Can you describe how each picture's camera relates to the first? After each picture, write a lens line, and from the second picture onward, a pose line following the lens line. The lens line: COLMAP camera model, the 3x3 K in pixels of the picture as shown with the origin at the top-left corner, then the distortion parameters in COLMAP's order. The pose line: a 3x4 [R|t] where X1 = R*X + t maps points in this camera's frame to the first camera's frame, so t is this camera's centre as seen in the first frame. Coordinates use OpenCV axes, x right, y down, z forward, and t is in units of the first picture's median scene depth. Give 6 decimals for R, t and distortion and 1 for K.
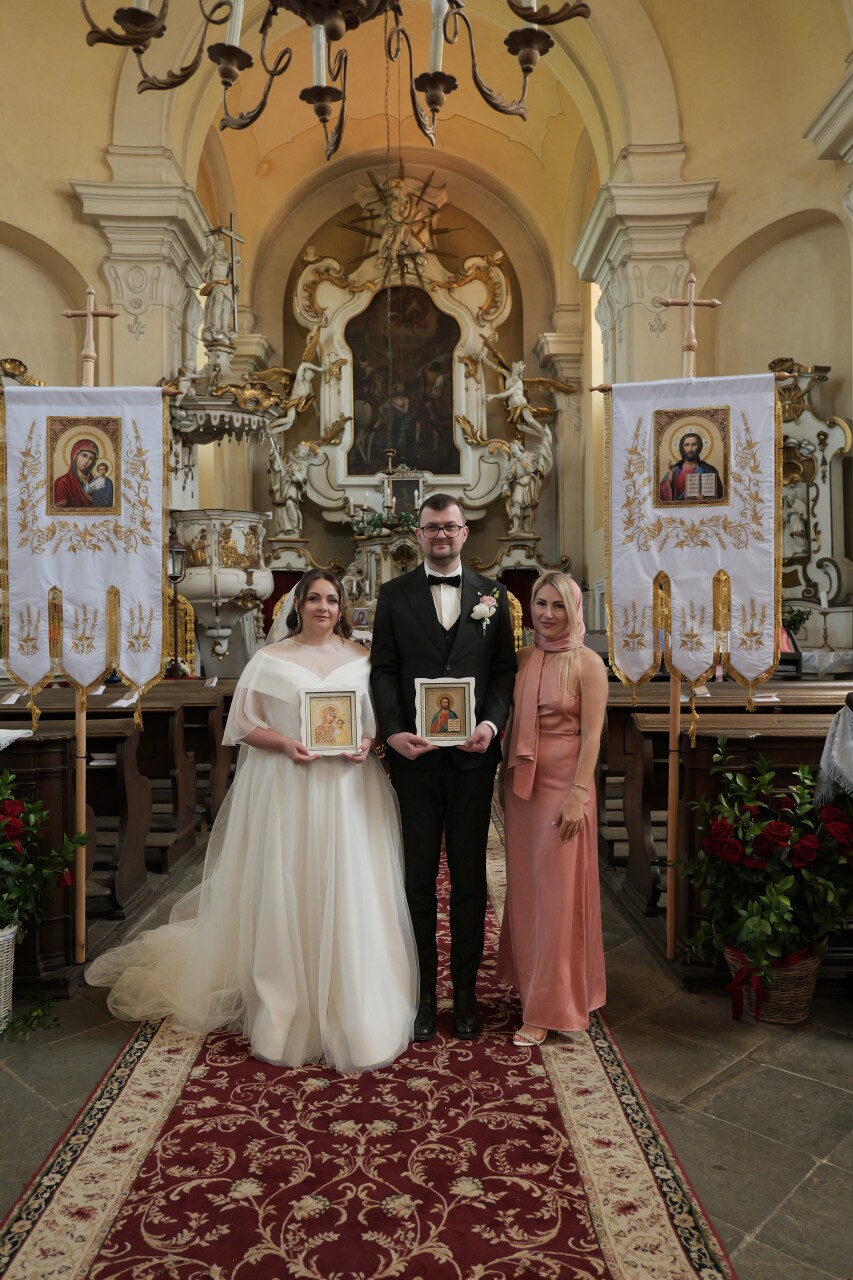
lens RADIAL K [[923.7, 0, 422.3], [0, 923.7, 639.6], [0, 0, 1]] dist [-0.007546, -0.009306]
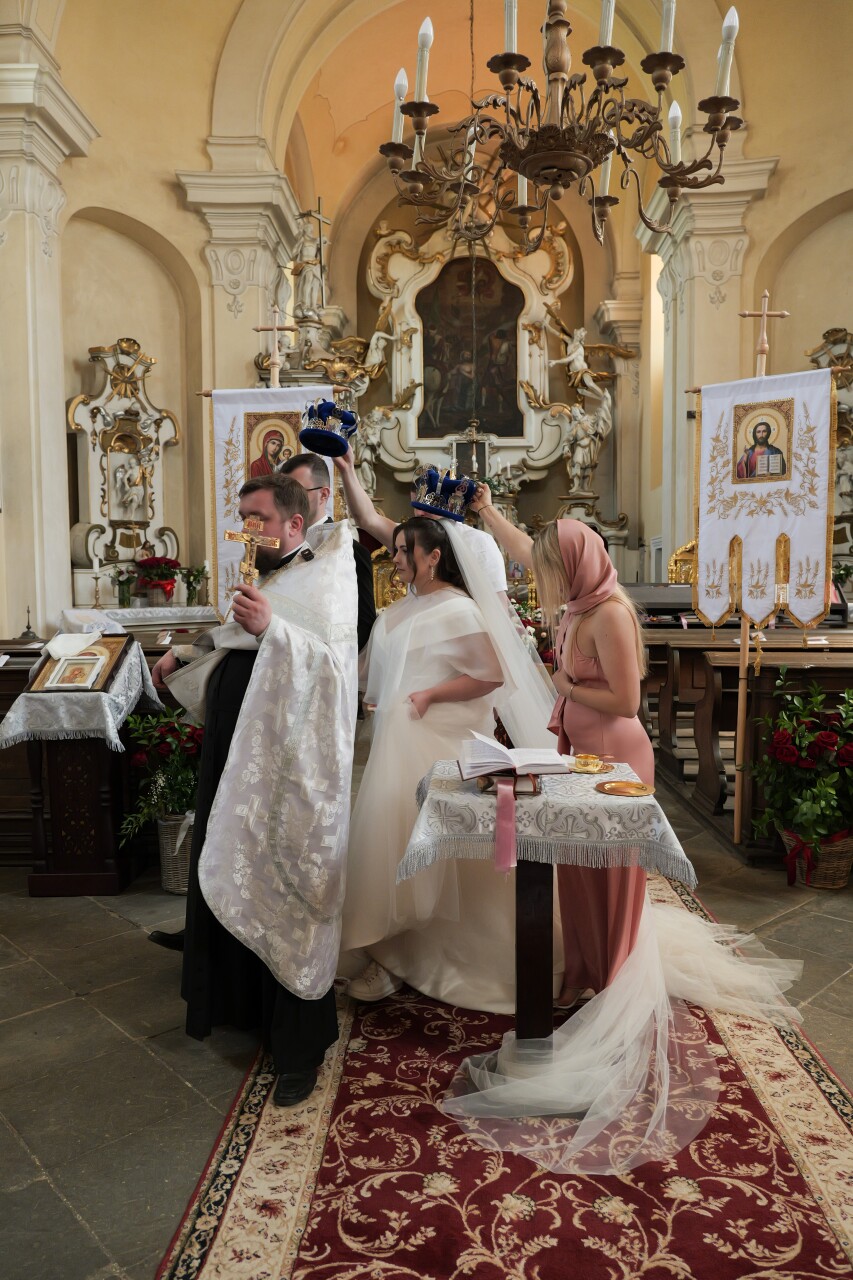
lens RADIAL K [[906.7, 0, 420.4], [0, 906.7, 643.4], [0, 0, 1]] dist [-0.014509, -0.001061]
pose [[0.998770, 0.003421, -0.049473, -0.129945], [-0.000682, 0.998471, 0.055282, 0.006357], [0.049587, -0.055181, 0.997244, -0.302918]]
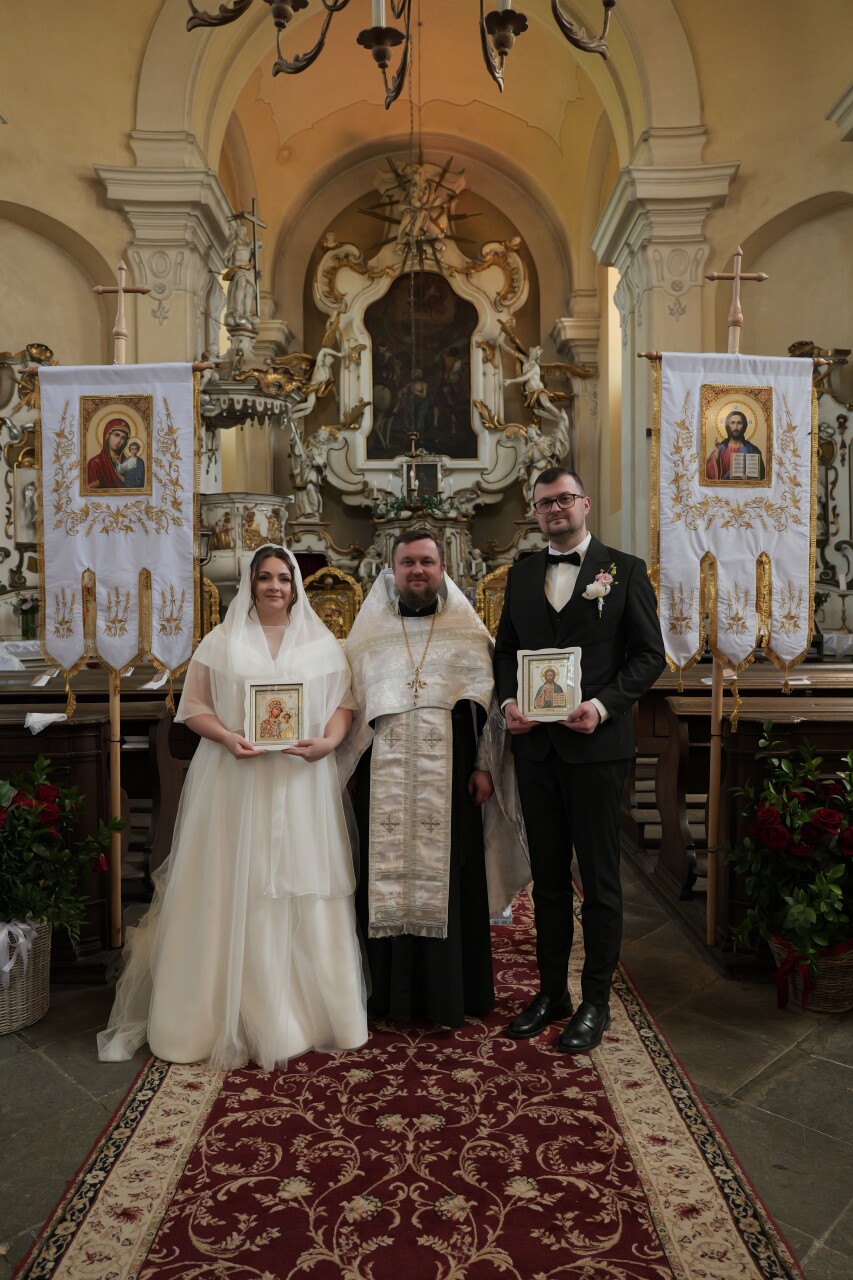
lens RADIAL K [[895.8, 0, 426.5], [0, 895.8, 642.0], [0, 0, 1]] dist [-0.014532, -0.003085]
pose [[0.999963, 0.000459, -0.008560, -0.035258], [-0.000258, 0.999724, 0.023507, -0.002059], [0.008568, -0.023504, 0.999687, 0.058165]]
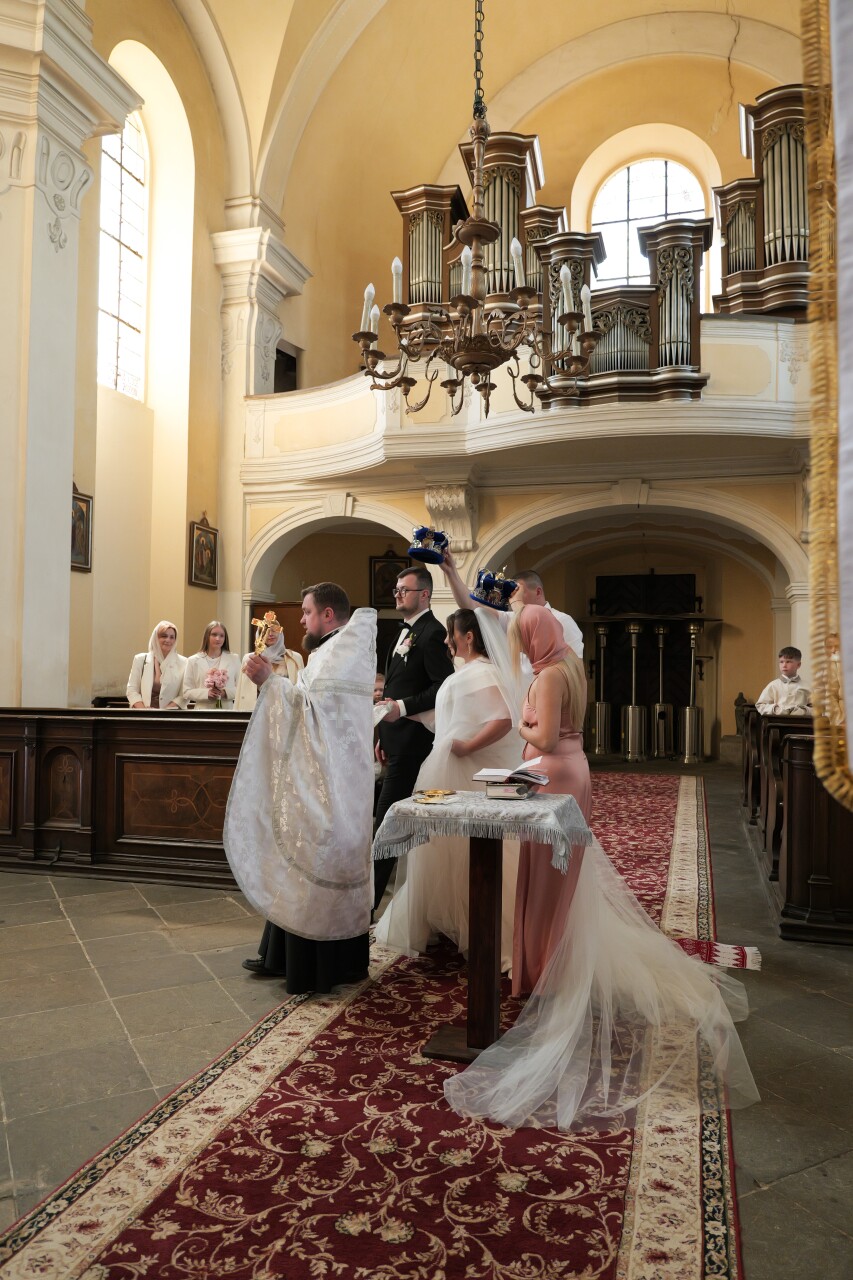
lens RADIAL K [[846.7, 0, 445.5], [0, 846.7, 639.0], [0, 0, 1]] dist [-0.006748, -0.002526]
pose [[-0.960314, 0.008434, 0.278794, -0.309803], [0.000987, 0.999639, -0.026841, 0.007587], [-0.278920, -0.025500, -0.959976, 1.549424]]
